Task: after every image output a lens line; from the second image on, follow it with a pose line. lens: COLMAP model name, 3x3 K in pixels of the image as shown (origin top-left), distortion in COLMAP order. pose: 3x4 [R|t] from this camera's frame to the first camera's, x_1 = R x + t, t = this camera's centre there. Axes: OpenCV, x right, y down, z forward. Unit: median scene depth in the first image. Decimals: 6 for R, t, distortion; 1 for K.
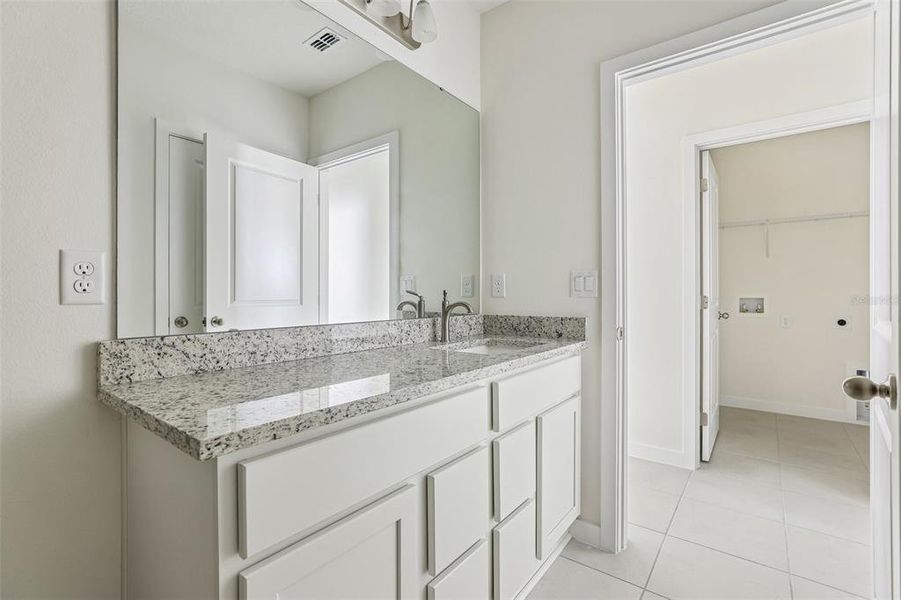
lens RADIAL K [[410.0, 0, 460.4], [0, 410.0, 290.2], [0, 0, 1]] dist [-0.005483, -0.000151]
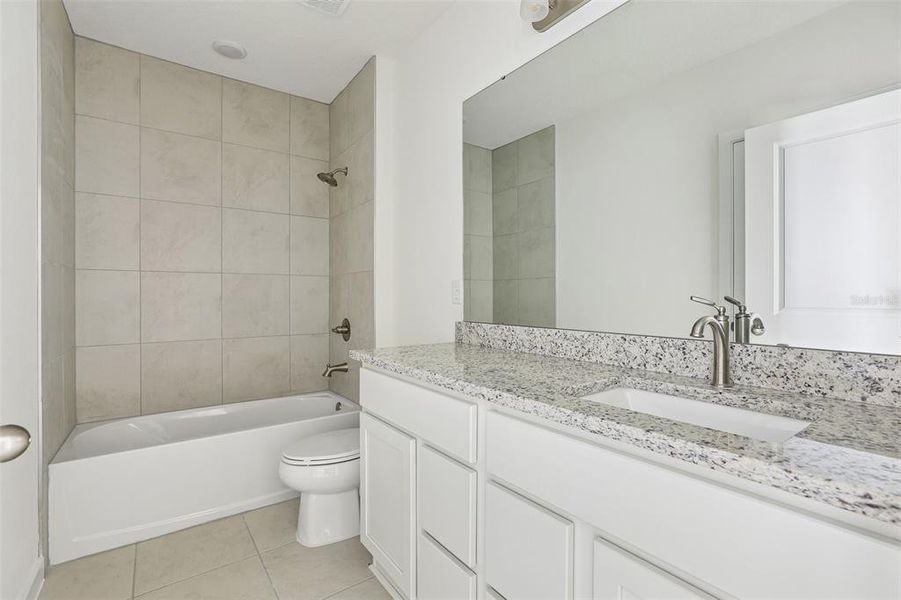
lens RADIAL K [[410.0, 0, 450.7], [0, 410.0, 299.7], [0, 0, 1]] dist [-0.005483, -0.000151]
pose [[-0.307028, 0.002447, -0.951697, 0.844624], [0.007479, 0.999972, 0.000159, 0.004795], [0.951671, -0.007069, -0.307037, 1.130536]]
